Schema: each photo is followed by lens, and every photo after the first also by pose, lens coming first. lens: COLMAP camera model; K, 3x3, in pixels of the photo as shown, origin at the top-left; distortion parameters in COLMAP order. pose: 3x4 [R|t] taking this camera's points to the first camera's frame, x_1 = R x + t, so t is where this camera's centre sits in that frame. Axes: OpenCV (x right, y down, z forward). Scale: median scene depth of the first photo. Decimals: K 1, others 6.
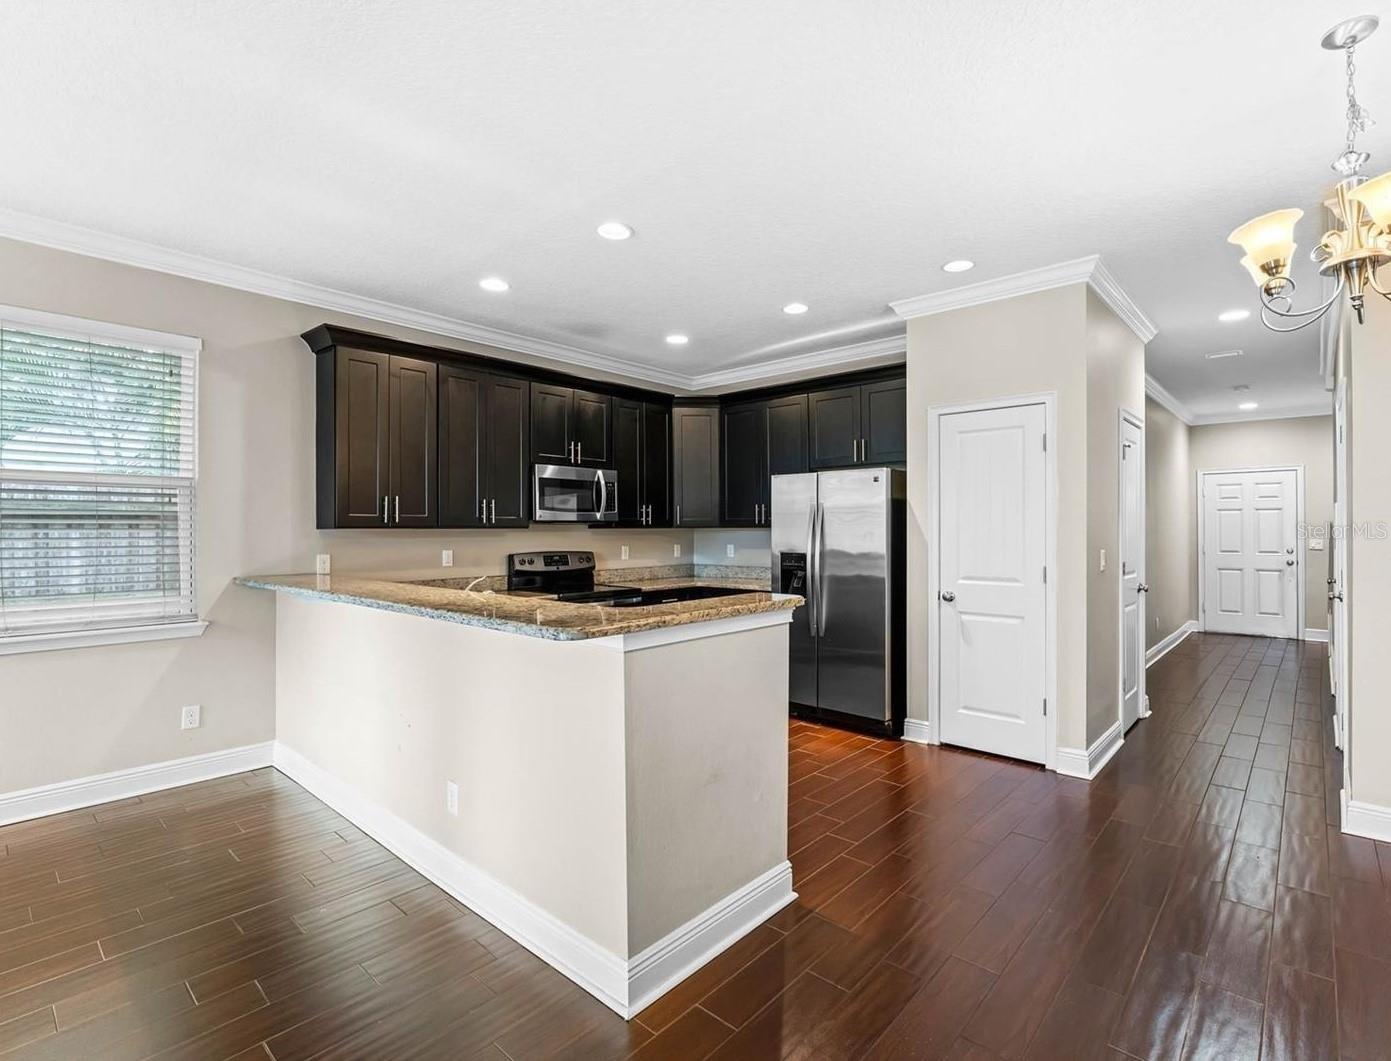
lens RADIAL K [[694.1, 0, 703.5], [0, 694.1, 527.0], [0, 0, 1]] dist [-0.002505, 0.001473]
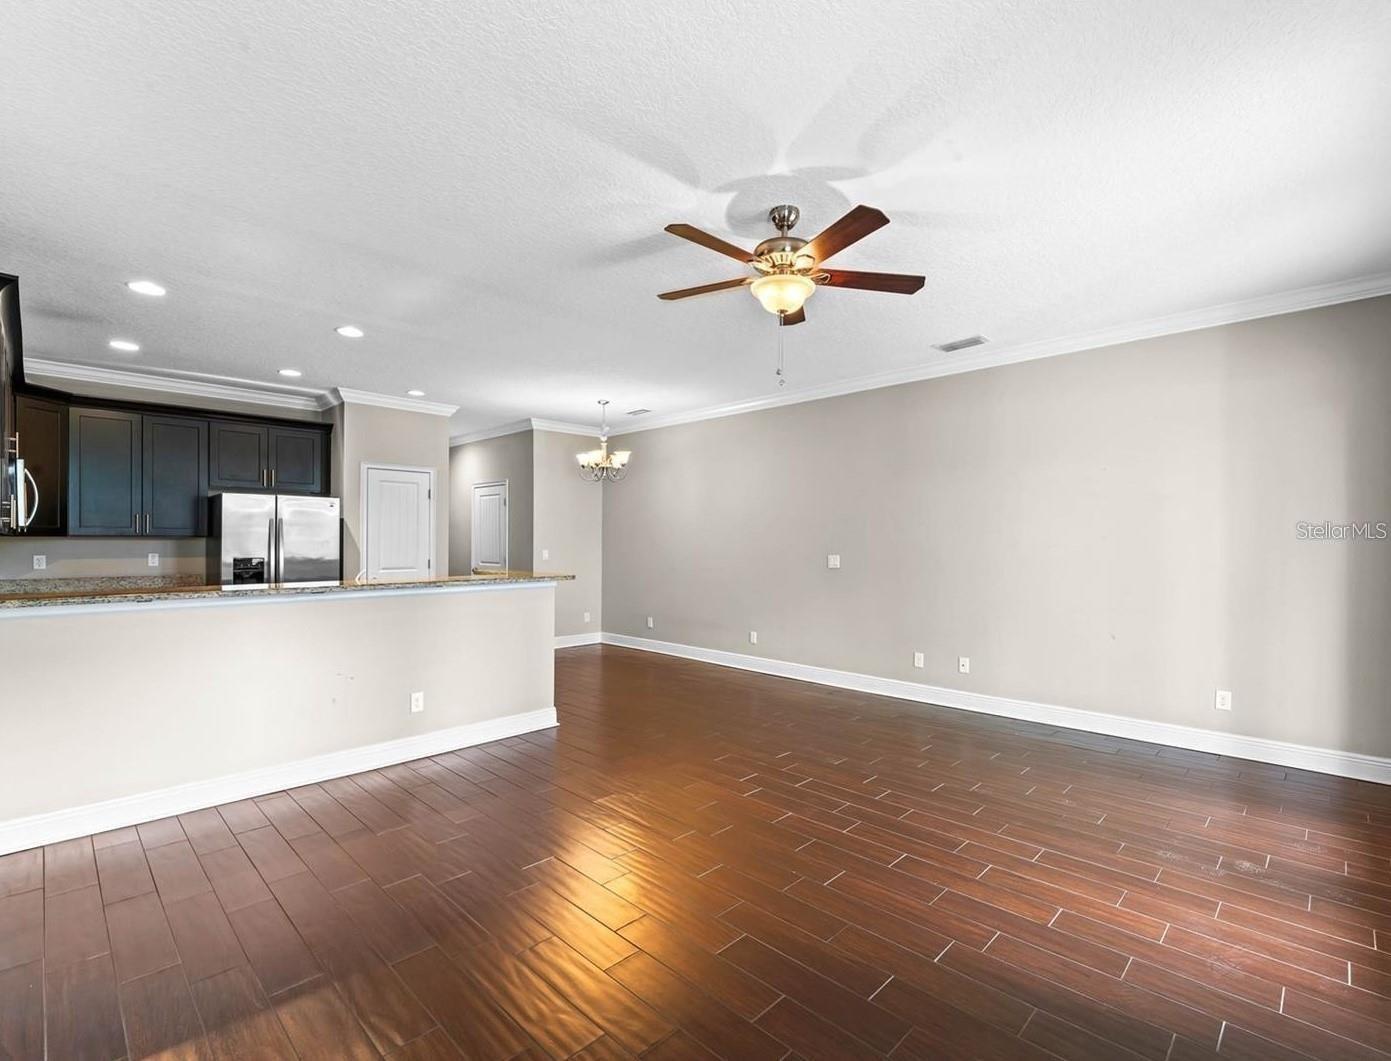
lens RADIAL K [[657.5, 0, 713.1], [0, 657.5, 537.4], [0, 0, 1]] dist [0.002716, -0.002128]
pose [[0.046061, 0.007907, 0.998907, -1.090879], [-0.005959, 0.999953, -0.007640, 0.005035], [-0.998921, -0.005601, 0.046106, 0.136946]]
